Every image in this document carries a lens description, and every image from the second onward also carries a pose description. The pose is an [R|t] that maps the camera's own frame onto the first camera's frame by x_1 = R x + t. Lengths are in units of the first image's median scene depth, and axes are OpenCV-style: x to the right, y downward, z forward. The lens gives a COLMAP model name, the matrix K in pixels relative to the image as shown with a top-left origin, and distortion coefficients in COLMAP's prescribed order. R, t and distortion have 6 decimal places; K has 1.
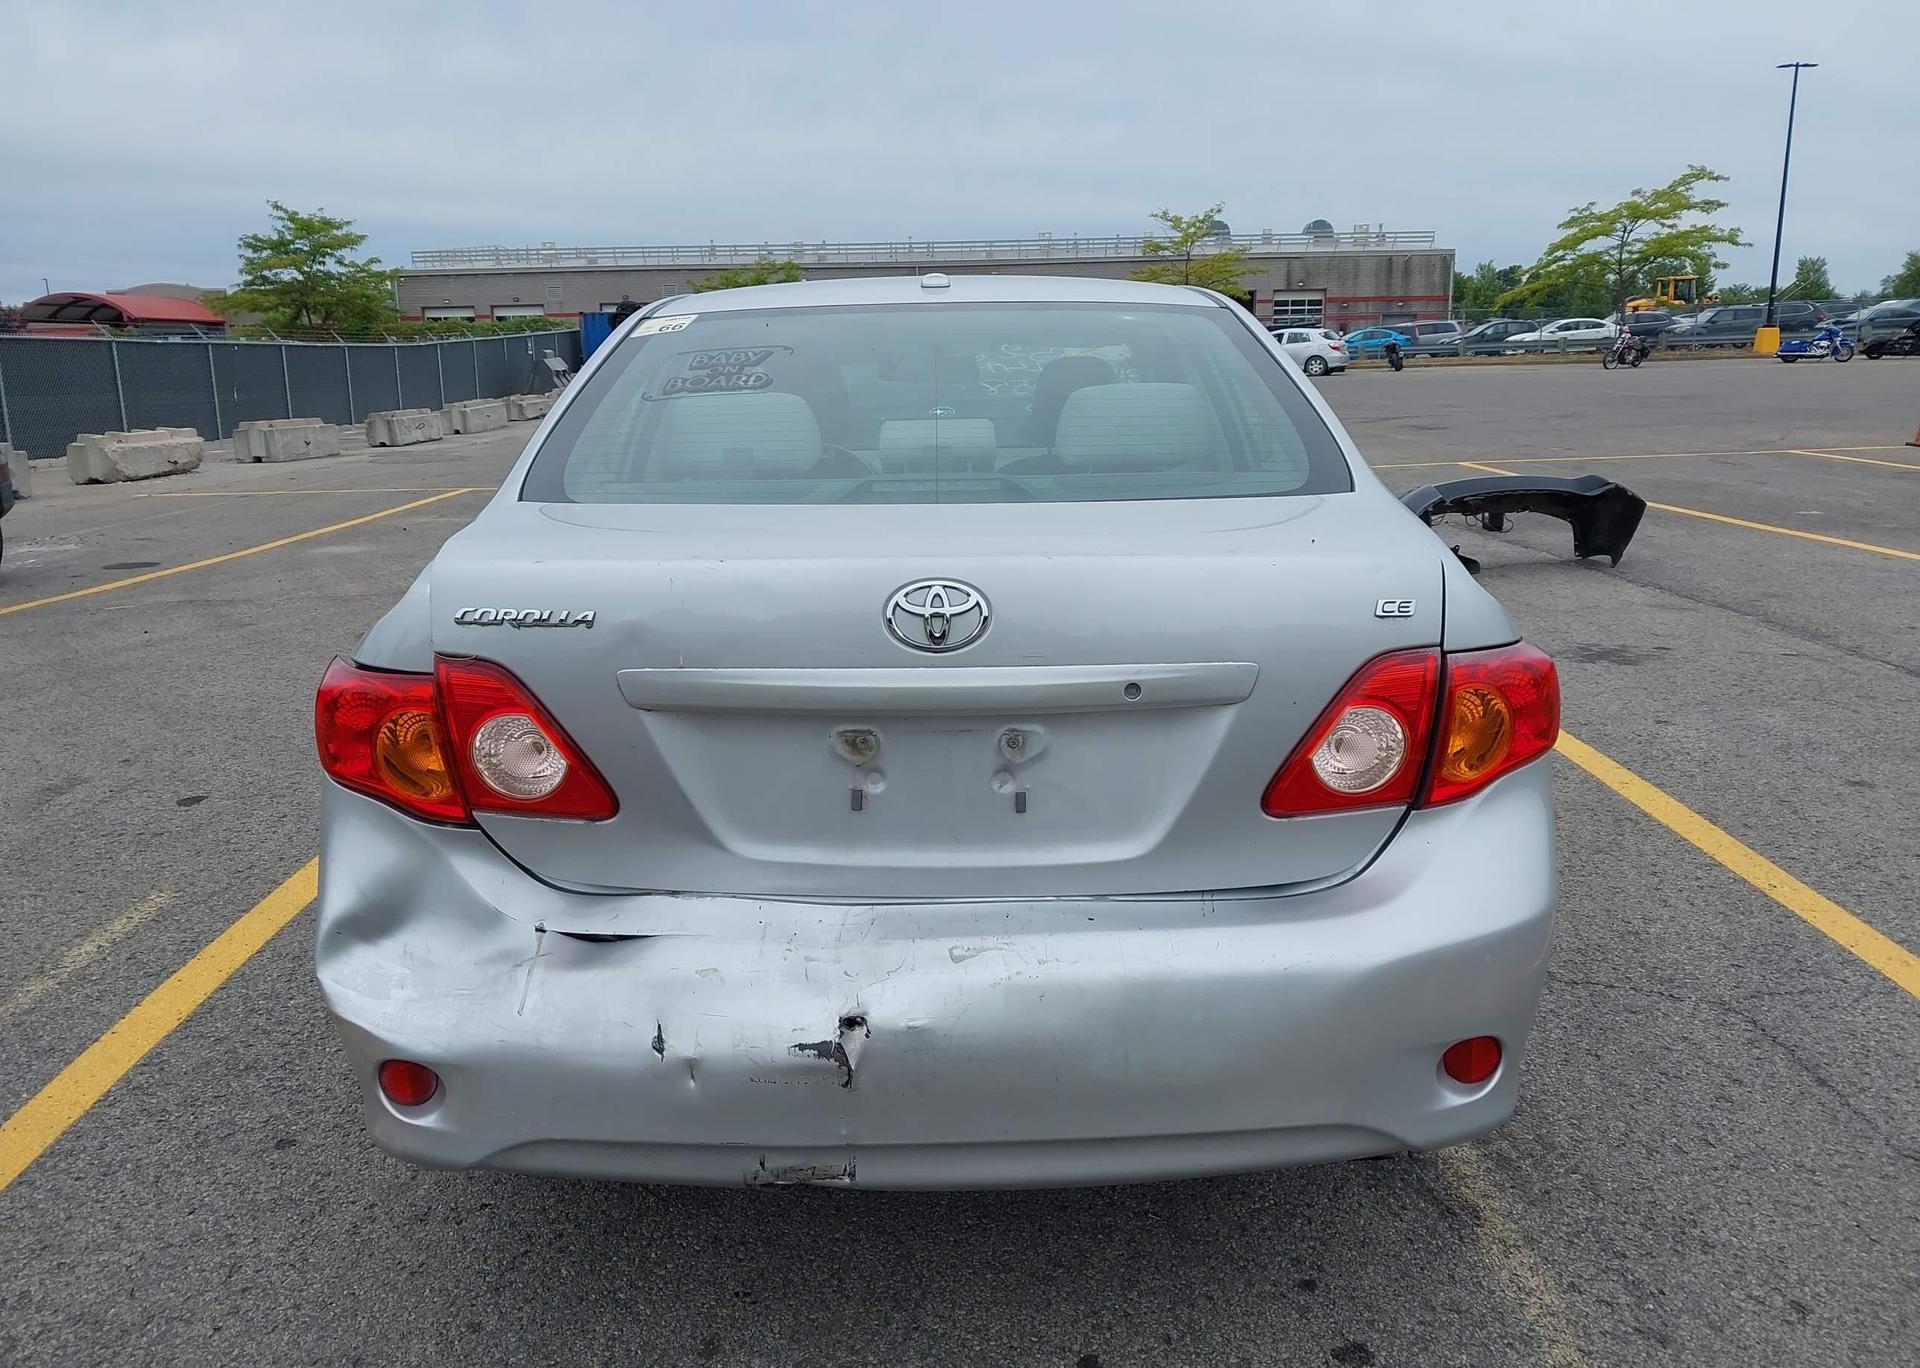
lens RADIAL K [[1524.9, 0, 952.7], [0, 1524.9, 676.8], [0, 0, 1]] dist [0.010319, -0.004750]
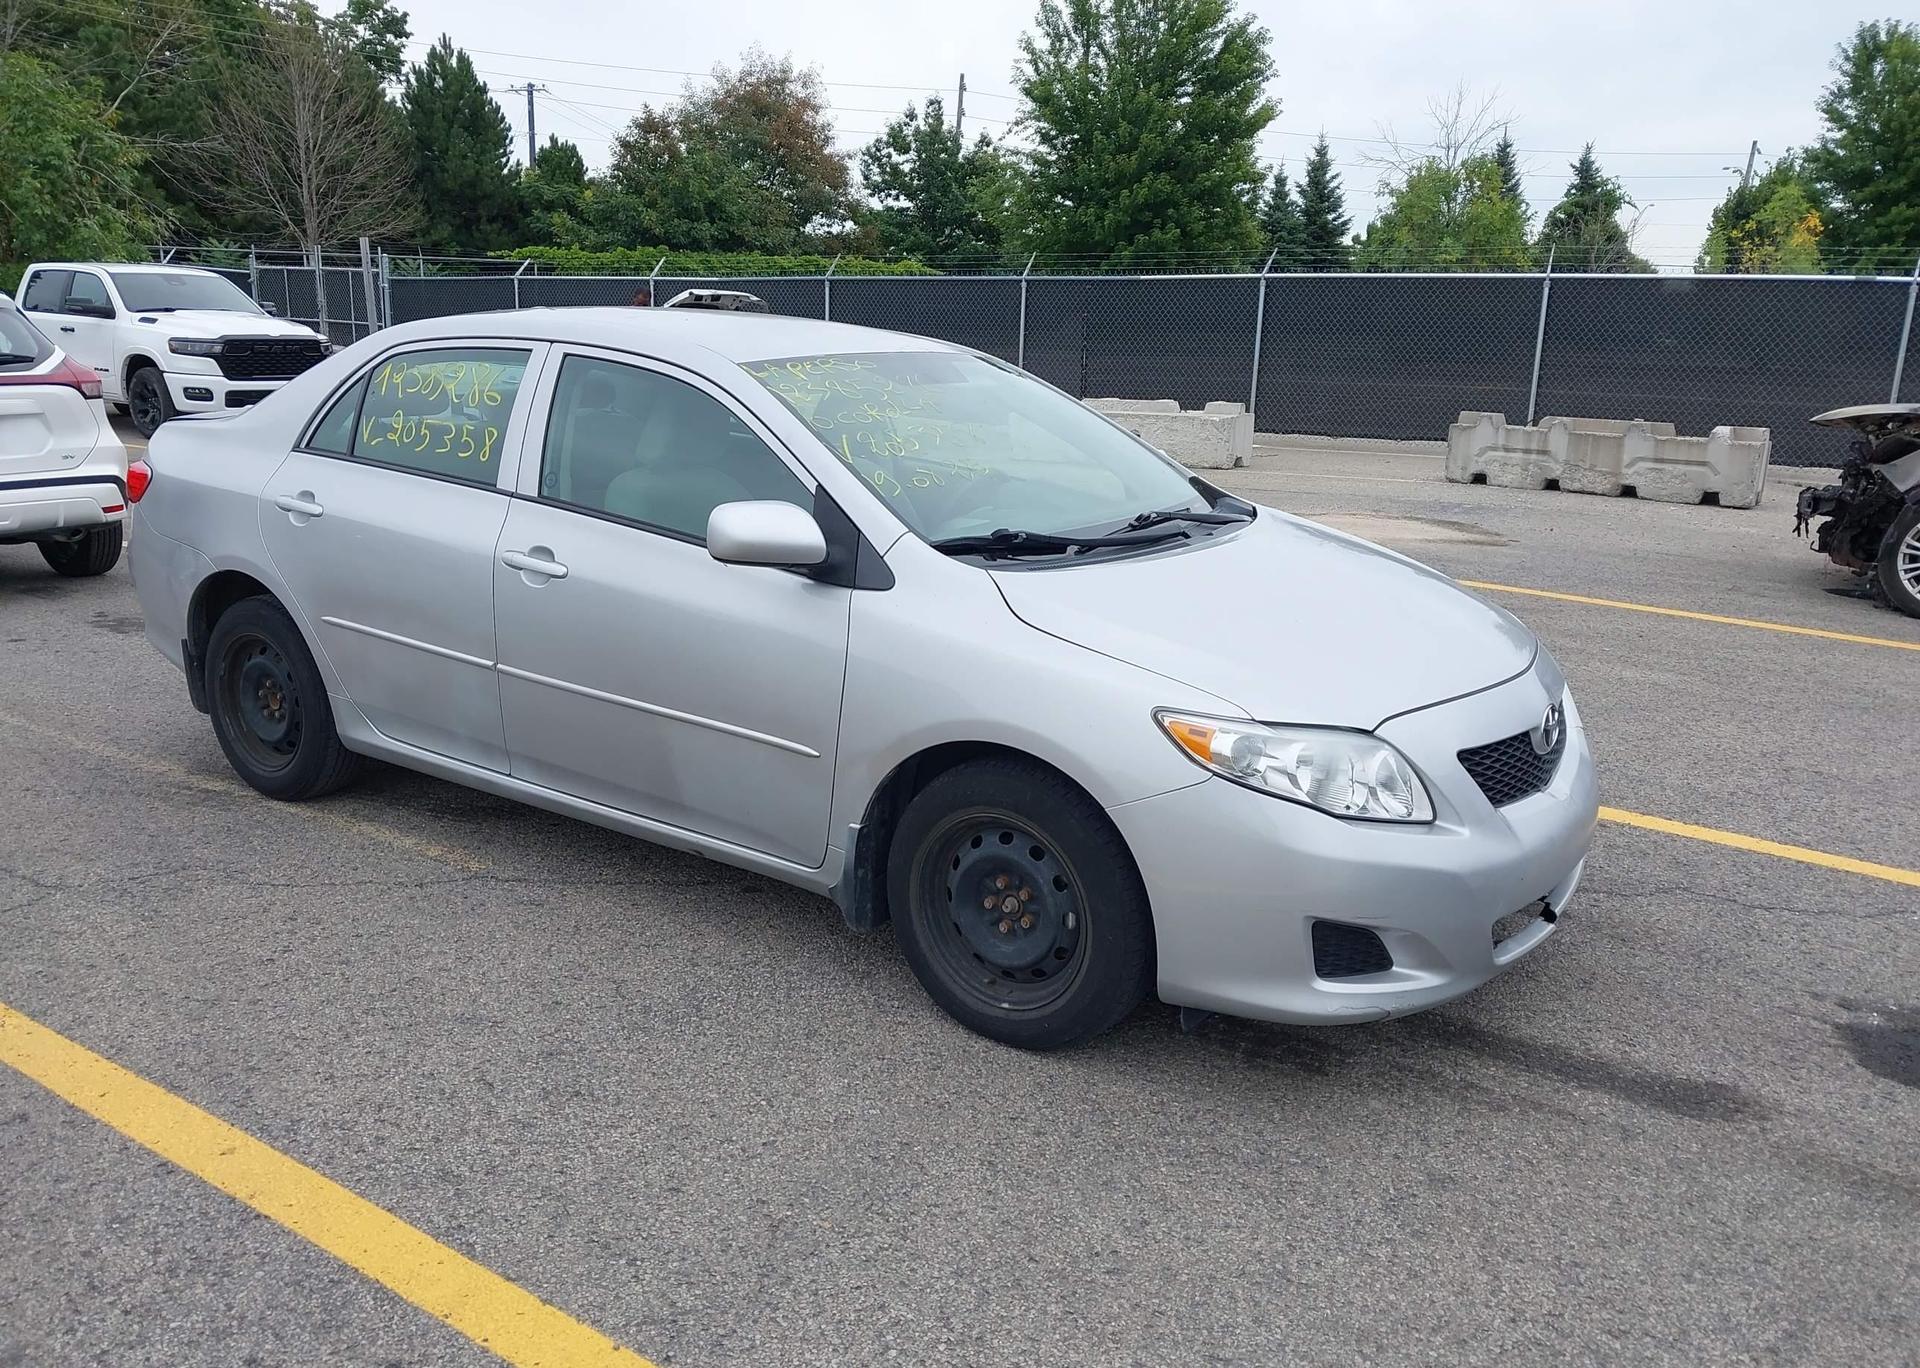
lens RADIAL K [[1524.9, 0, 952.7], [0, 1524.9, 676.8], [0, 0, 1]] dist [0.010319, -0.004750]
pose [[-0.570059, 0.200585, -0.796743, 0.064624], [-0.191665, 0.910518, 0.366363, -0.033628], [0.798935, 0.361556, -0.480603, 0.130407]]
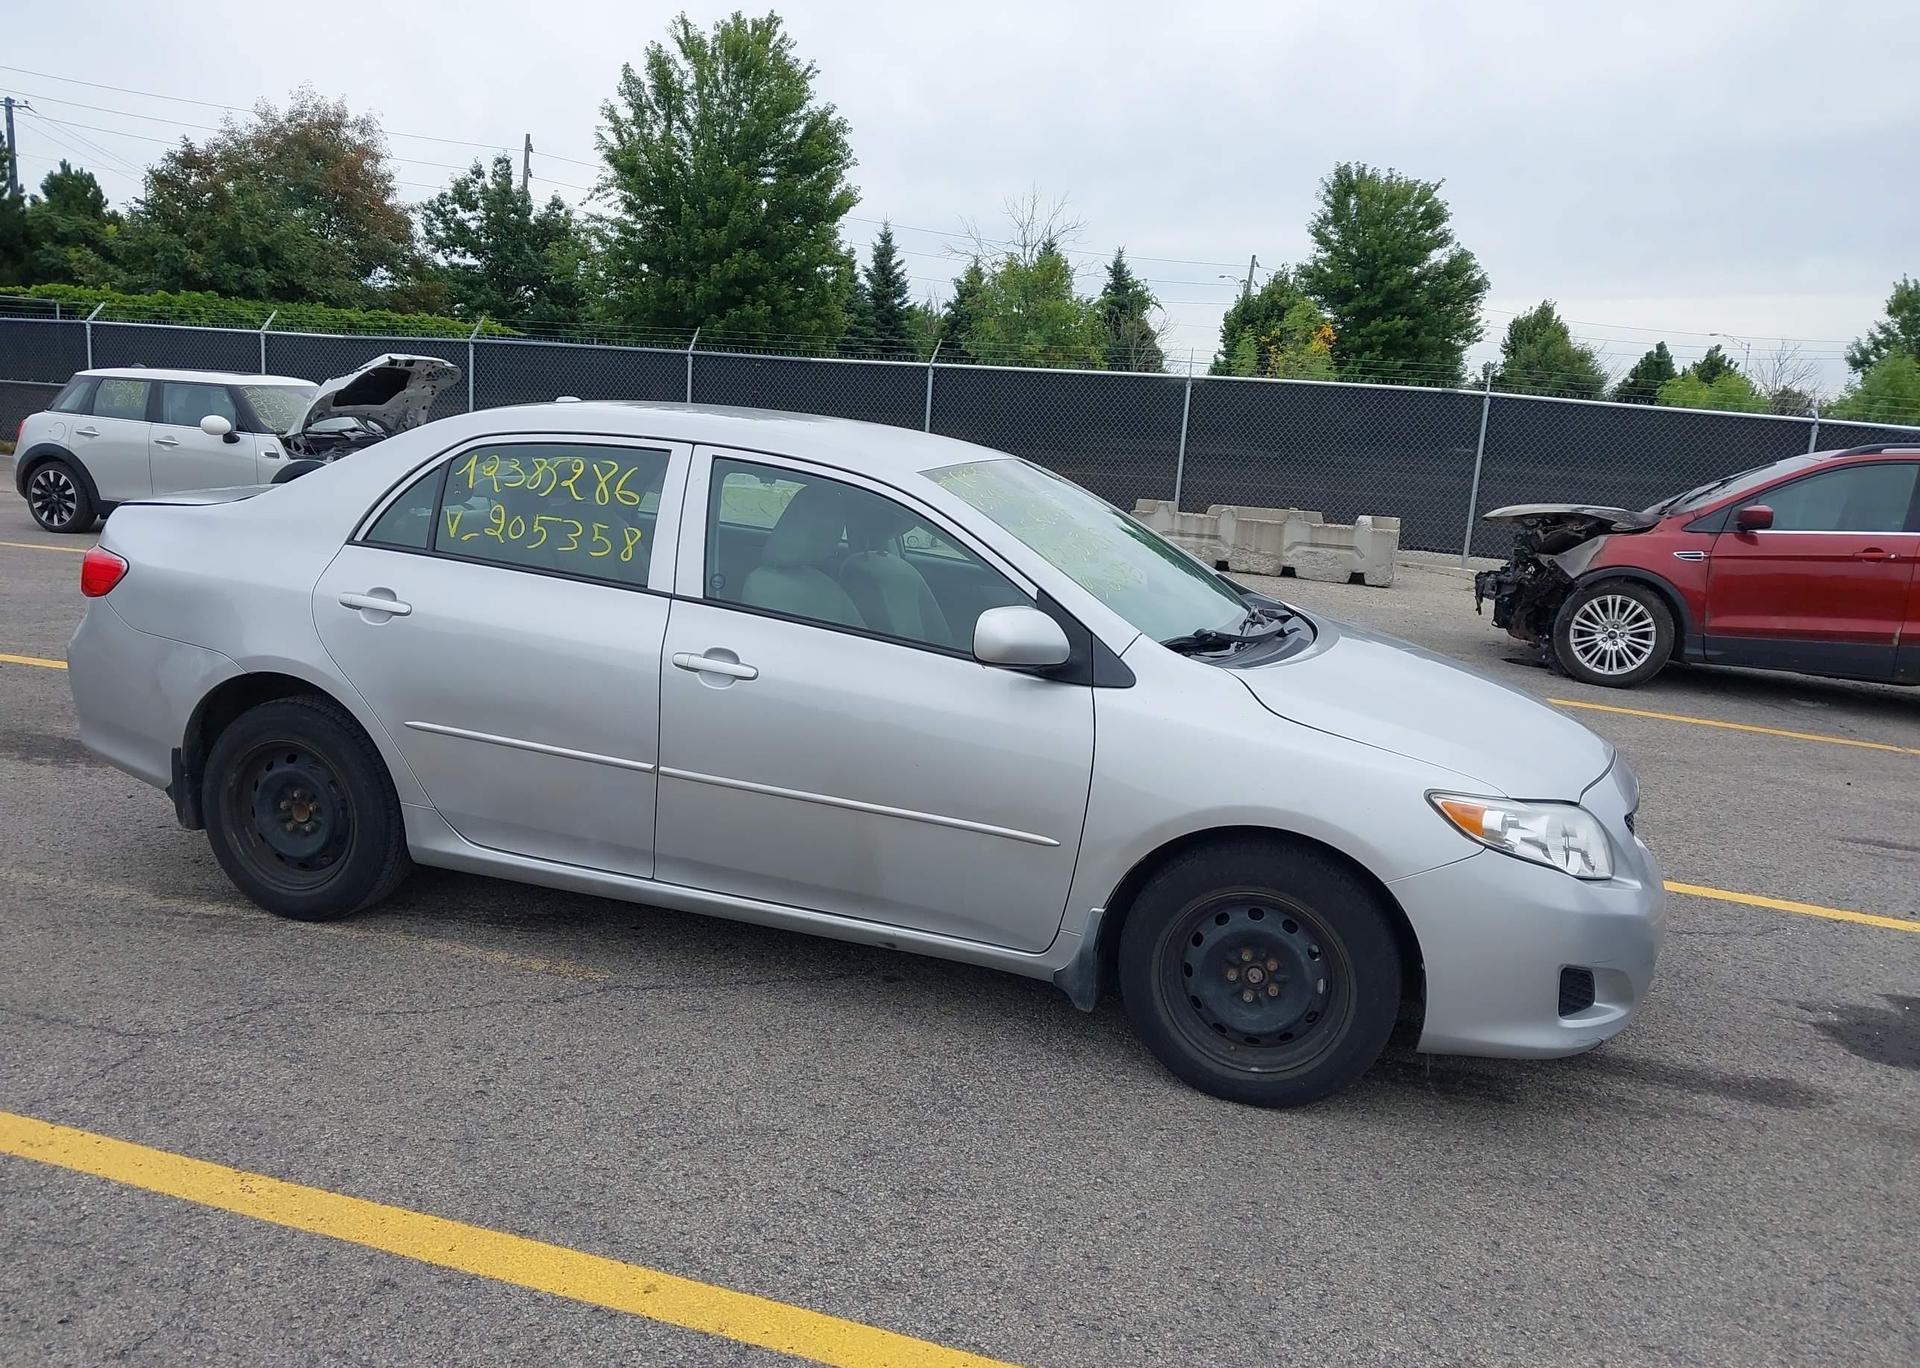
lens RADIAL K [[1524.9, 0, 952.7], [0, 1524.9, 676.8], [0, 0, 1]] dist [0.010319, -0.004750]
pose [[-0.306683, 0.173176, -0.935925, 0.081462], [-0.264517, 0.929067, 0.258584, -0.029236], [0.914317, 0.326872, -0.239121, 0.105169]]
